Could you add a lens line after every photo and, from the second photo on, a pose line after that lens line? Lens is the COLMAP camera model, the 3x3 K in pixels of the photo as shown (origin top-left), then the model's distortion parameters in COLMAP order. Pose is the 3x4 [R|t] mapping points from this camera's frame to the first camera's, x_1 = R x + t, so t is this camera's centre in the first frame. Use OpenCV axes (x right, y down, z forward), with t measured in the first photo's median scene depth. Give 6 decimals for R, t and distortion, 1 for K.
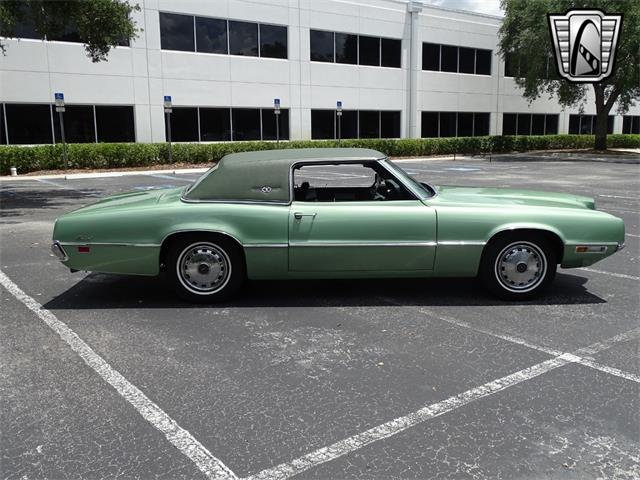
lens RADIAL K [[622.0, 0, 319.0], [0, 622.0, 246.4], [0, 0, 1]] dist [-0.000107, -0.000675]
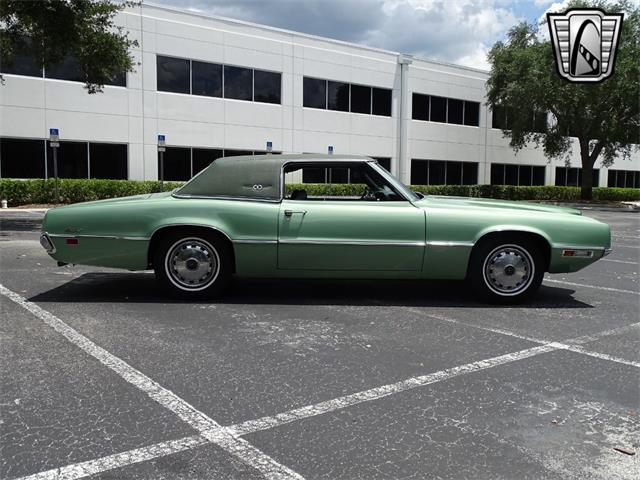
lens RADIAL K [[622.0, 0, 319.0], [0, 622.0, 246.4], [0, 0, 1]] dist [-0.000107, -0.000675]
pose [[0.999683, 0.019343, 0.016125, 0.001170], [-0.017912, 0.996251, -0.084630, 0.088395], [-0.017701, 0.084315, 0.996282, 0.001005]]
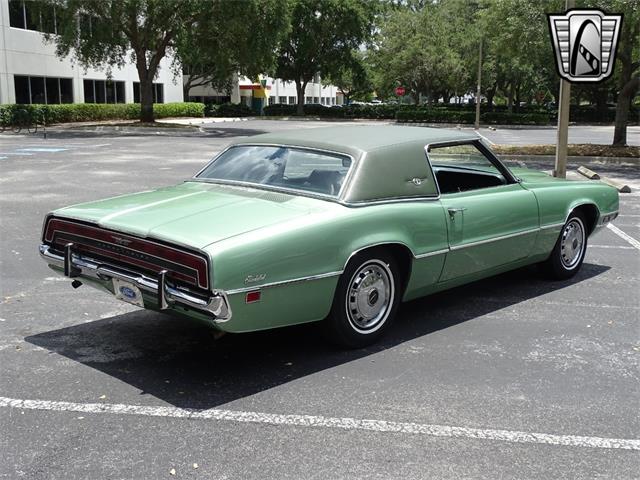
lens RADIAL K [[782.6, 0, 320.0], [0, 782.6, 240.0], [0, 0, 1]] dist [0.000188, 0.032100]
pose [[0.714774, -0.115053, 0.689827, -0.847392], [0.117842, 0.992085, 0.043361, -0.075747], [-0.689356, 0.050297, 0.722675, 0.387051]]
